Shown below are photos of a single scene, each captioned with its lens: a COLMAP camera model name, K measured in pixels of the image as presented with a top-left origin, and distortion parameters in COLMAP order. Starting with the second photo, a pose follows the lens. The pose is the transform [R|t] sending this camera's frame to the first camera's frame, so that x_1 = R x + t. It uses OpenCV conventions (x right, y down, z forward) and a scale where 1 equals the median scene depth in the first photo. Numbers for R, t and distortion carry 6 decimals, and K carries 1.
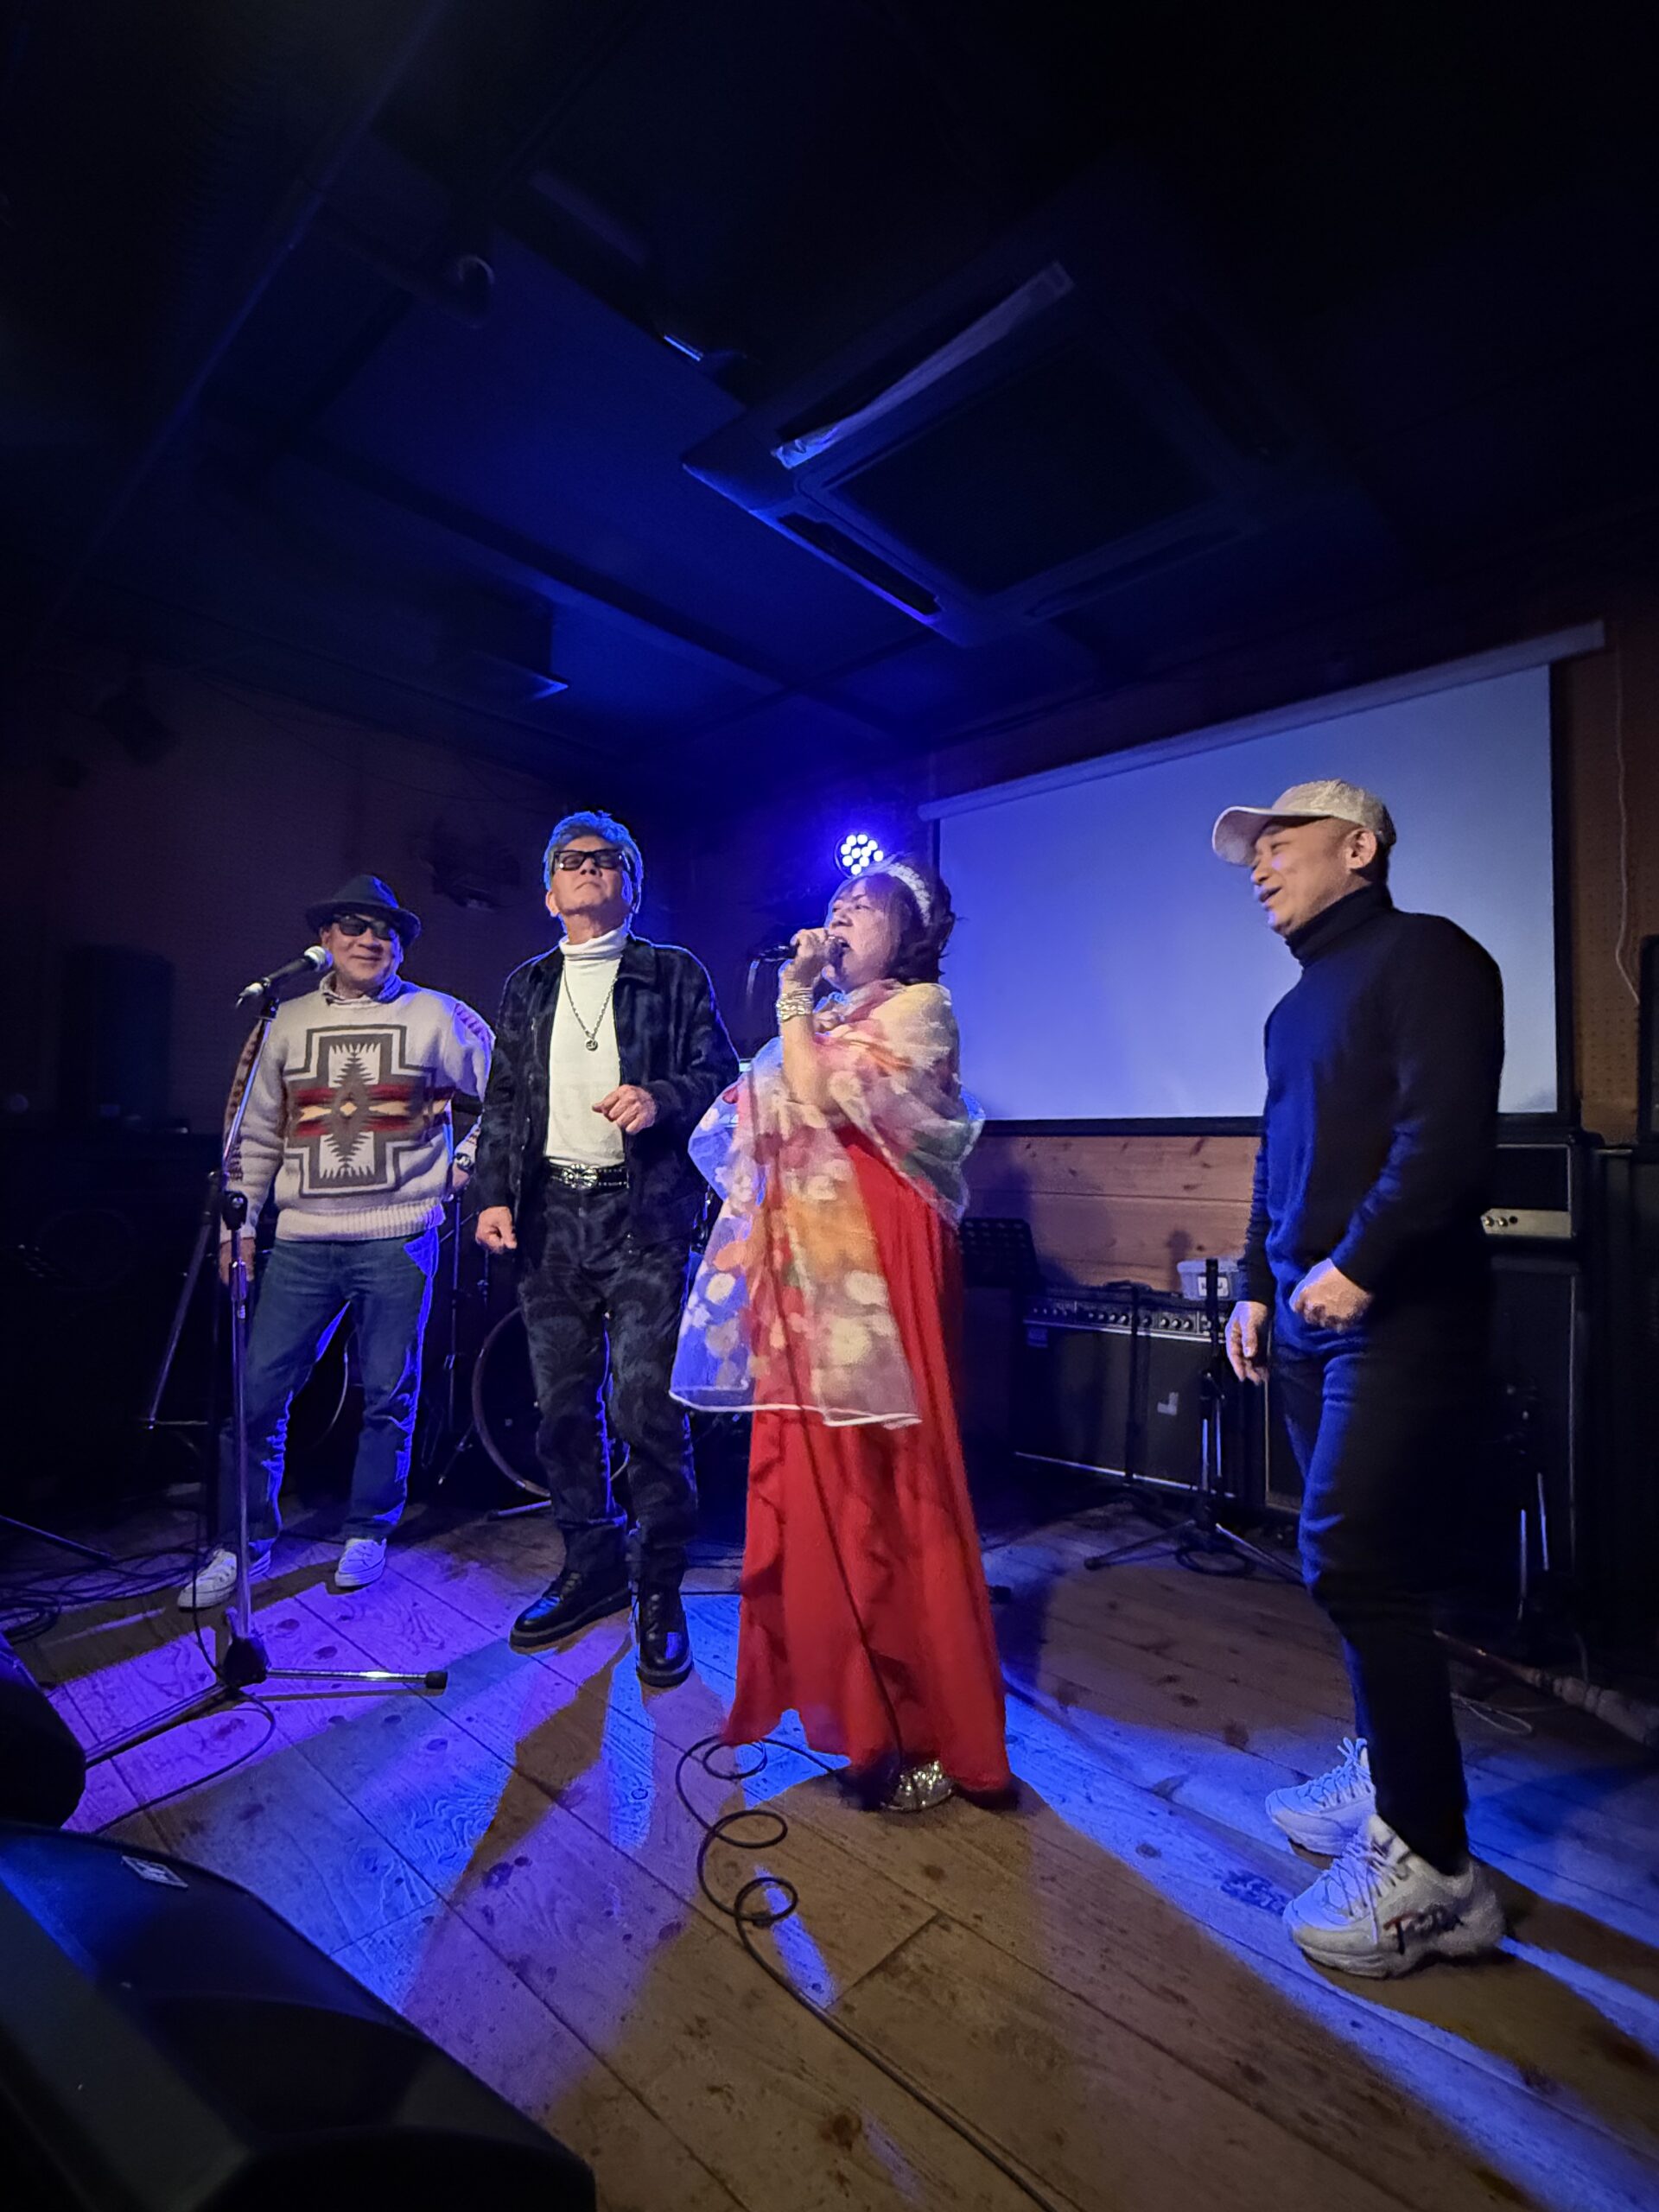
lens RADIAL K [[1057.5, 0, 826.9], [0, 1057.5, 1103.7], [0, 0, 1]] dist [0.001148, -0.000449]
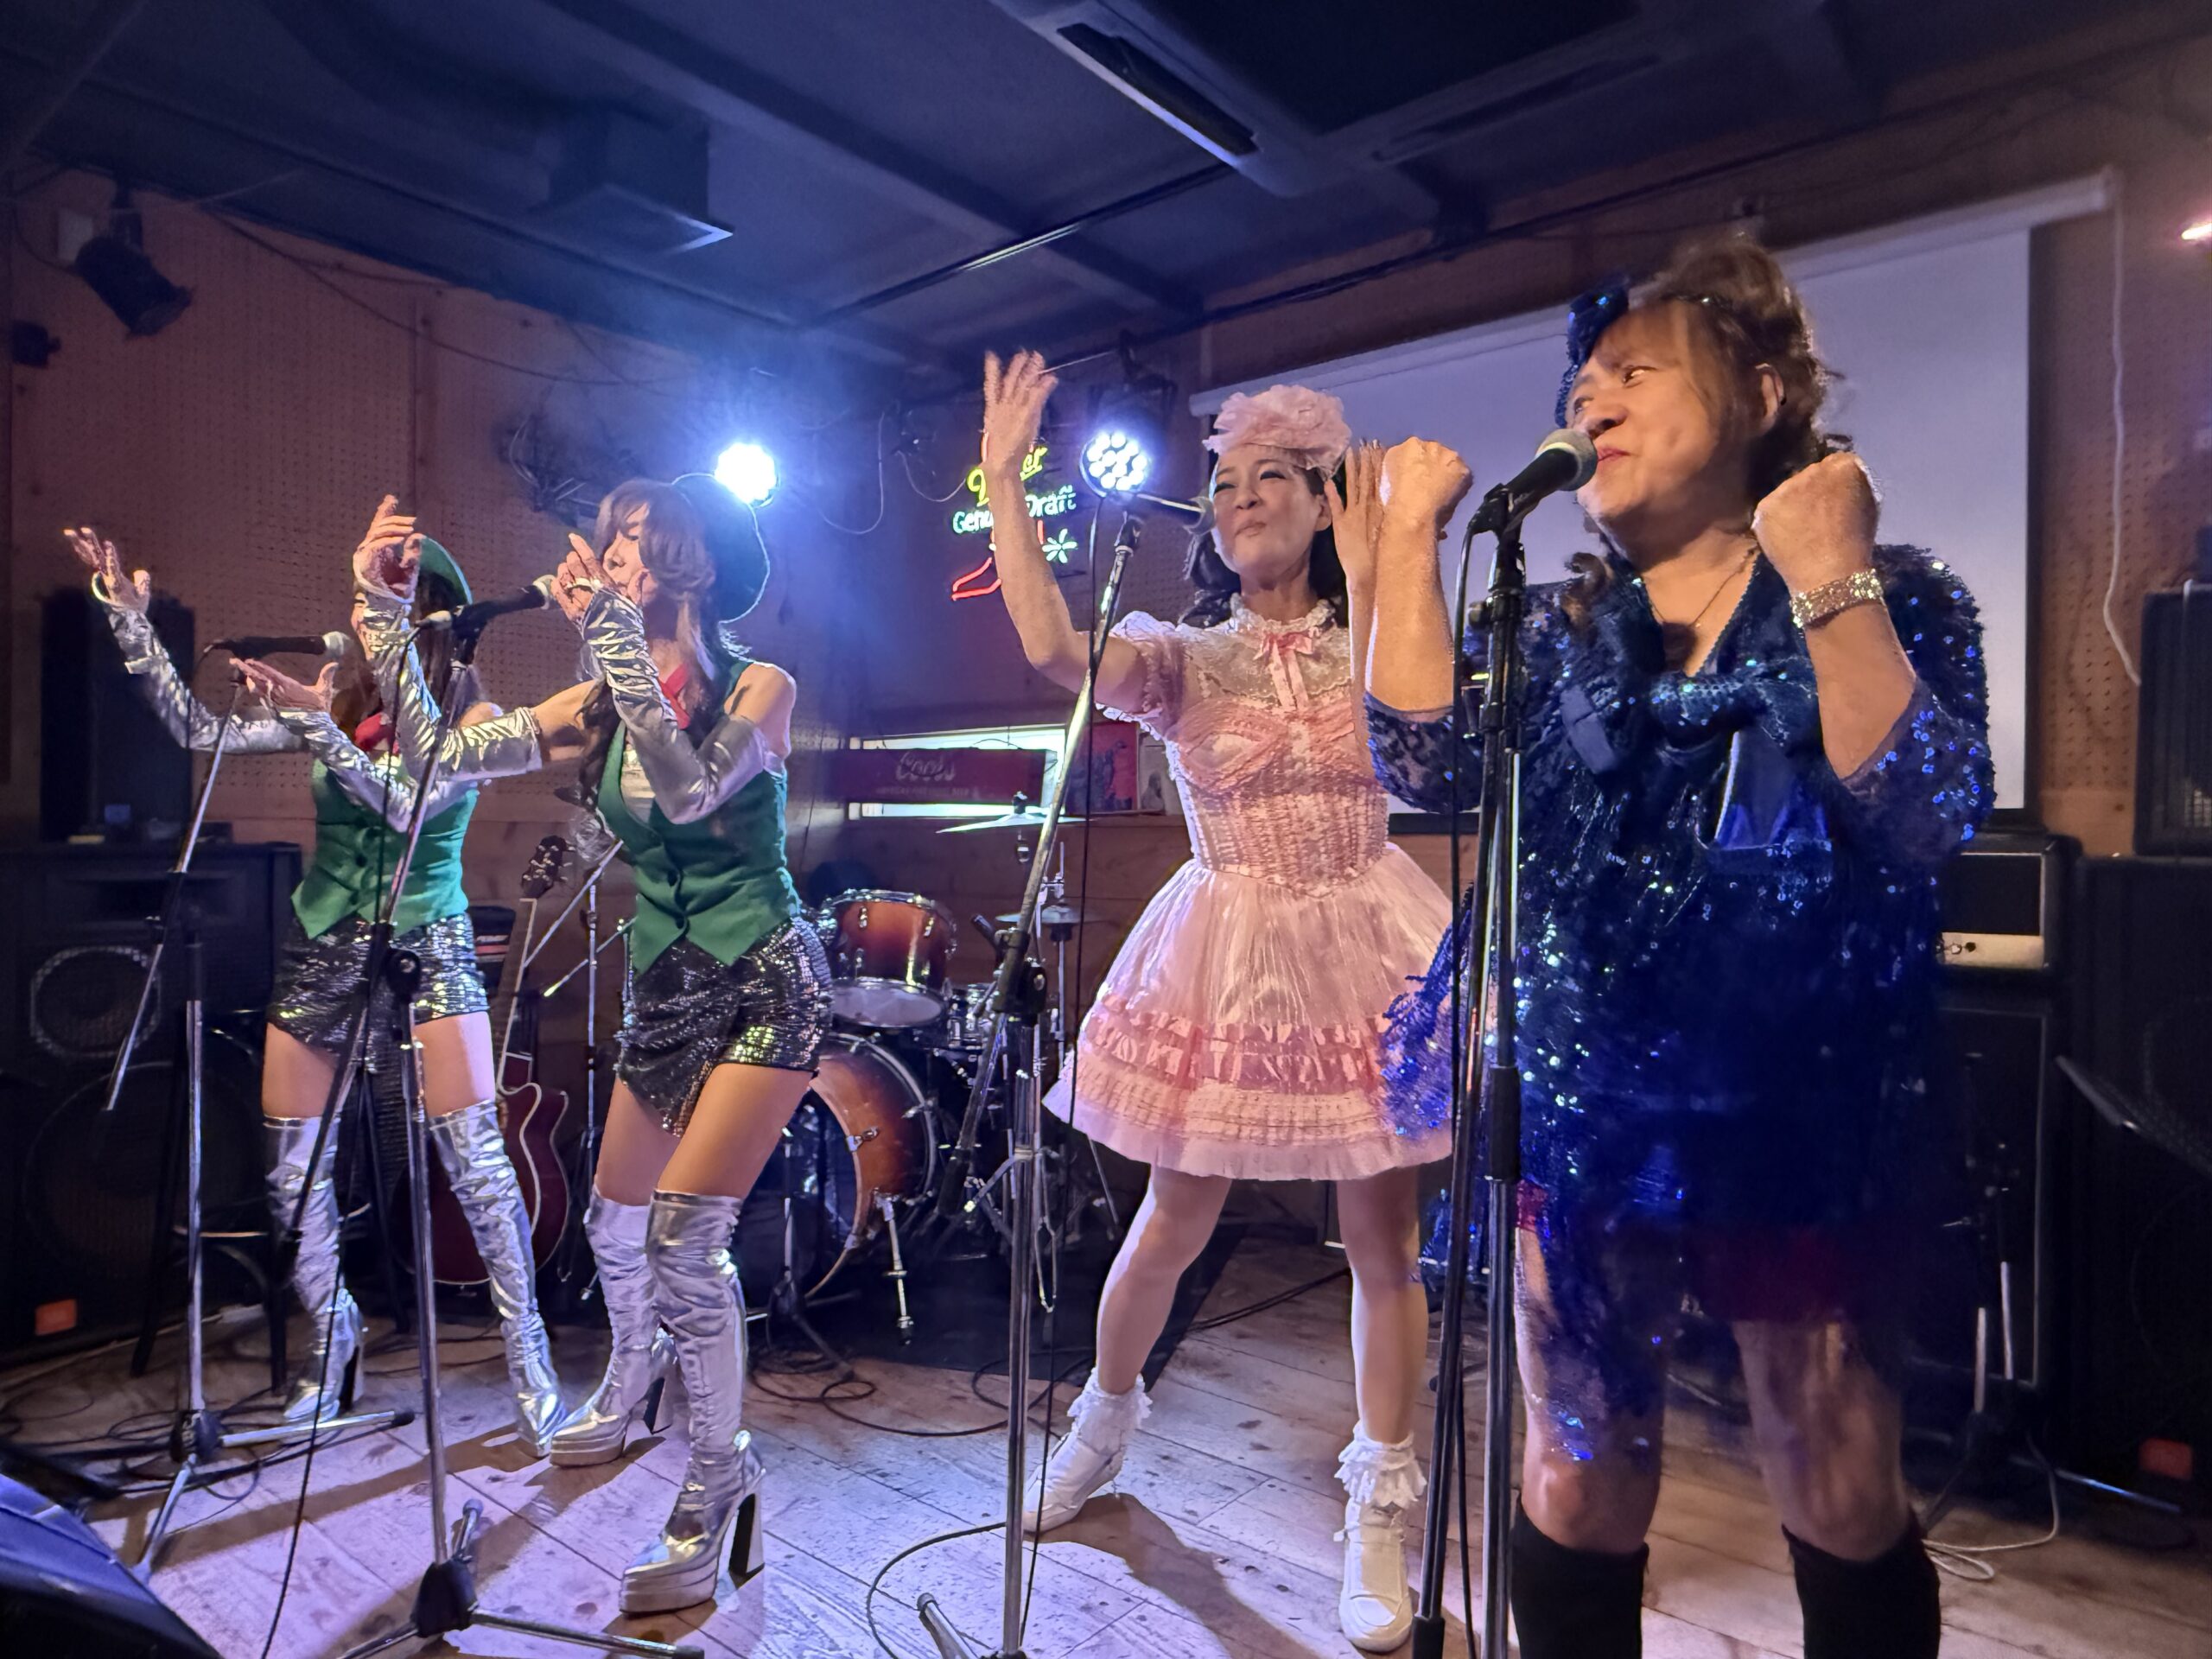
lens RADIAL K [[1412.5, 0, 1083.7], [0, 1412.5, 845.8], [0, 0, 1]] dist [0.000027, 0.002718]
pose [[0.998826, -0.007734, 0.047817, -0.082247], [0.005275, 0.998667, 0.051347, -0.029132], [-0.048150, -0.051034, 0.997535, -0.027371]]
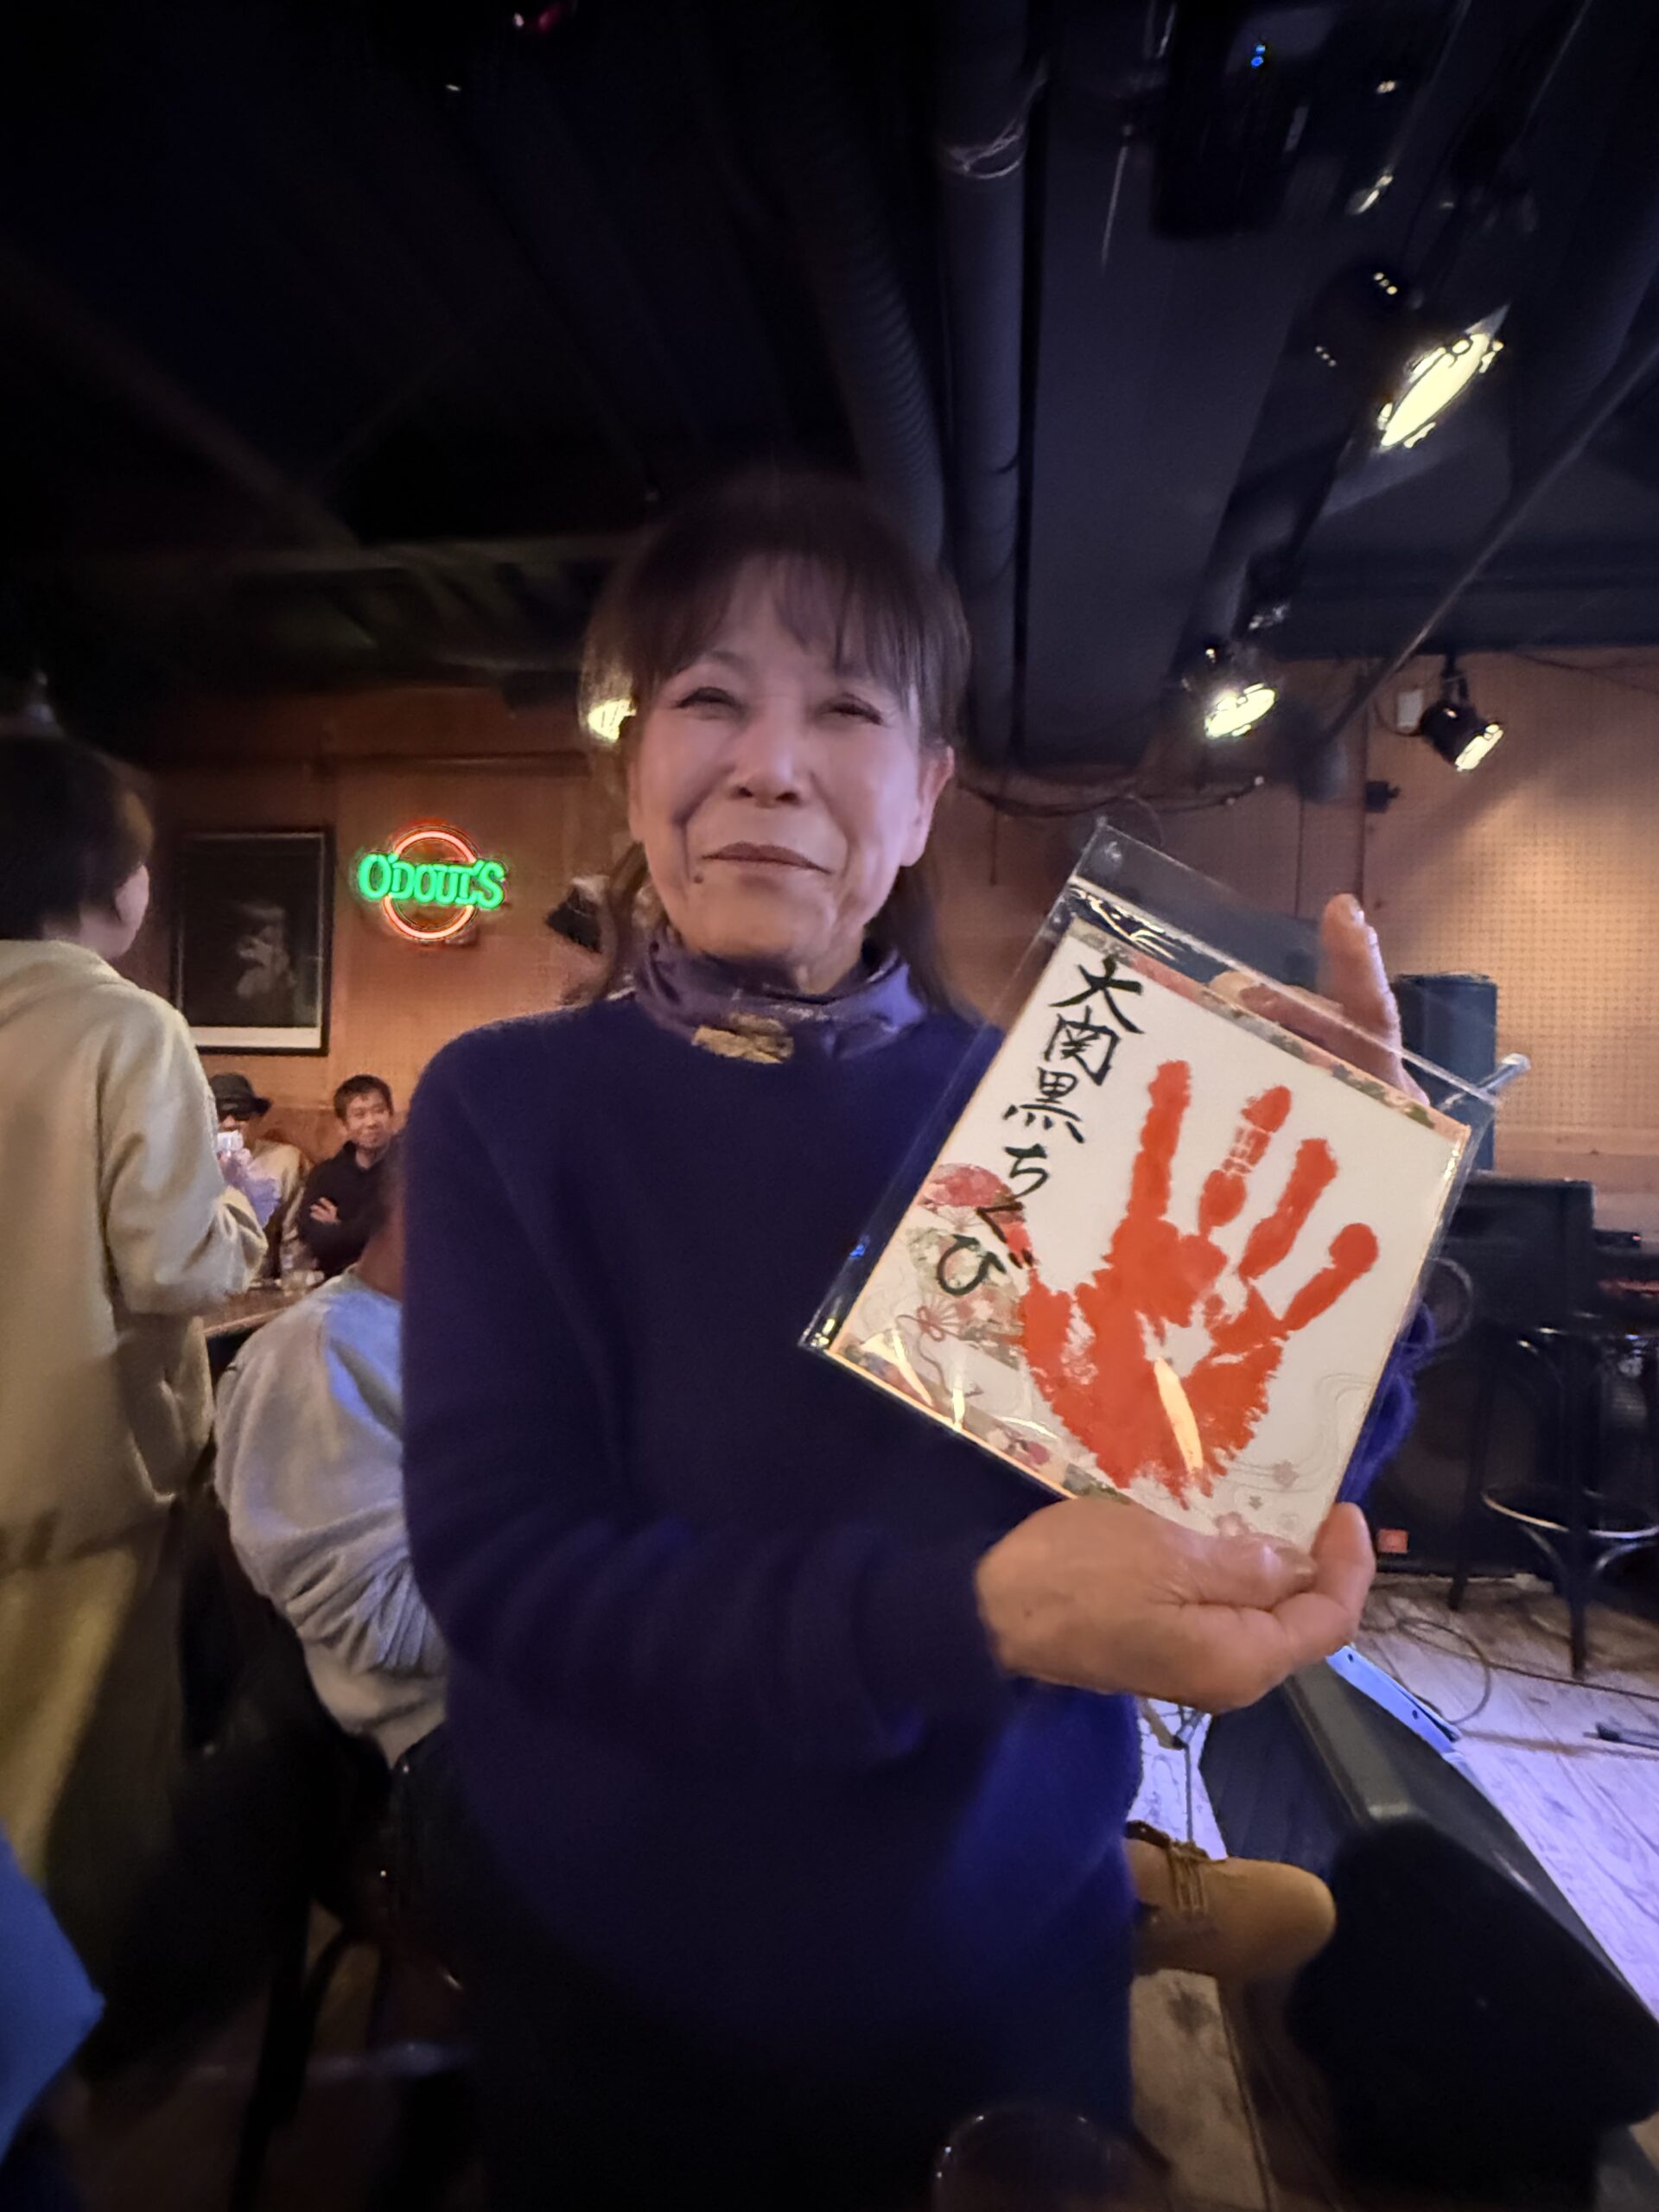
lens RADIAL K [[1137.7, 0, 829.5], [0, 1137.7, 1106.0], [0, 0, 1]] dist [-0.001868, -0.000191]
pose [[0.553728, -0.000376, -0.832698, -0.218250], [0.021827, 0.999663, 0.014063, -0.094524], [0.832412, -0.025962, 0.553549, -0.013727]]
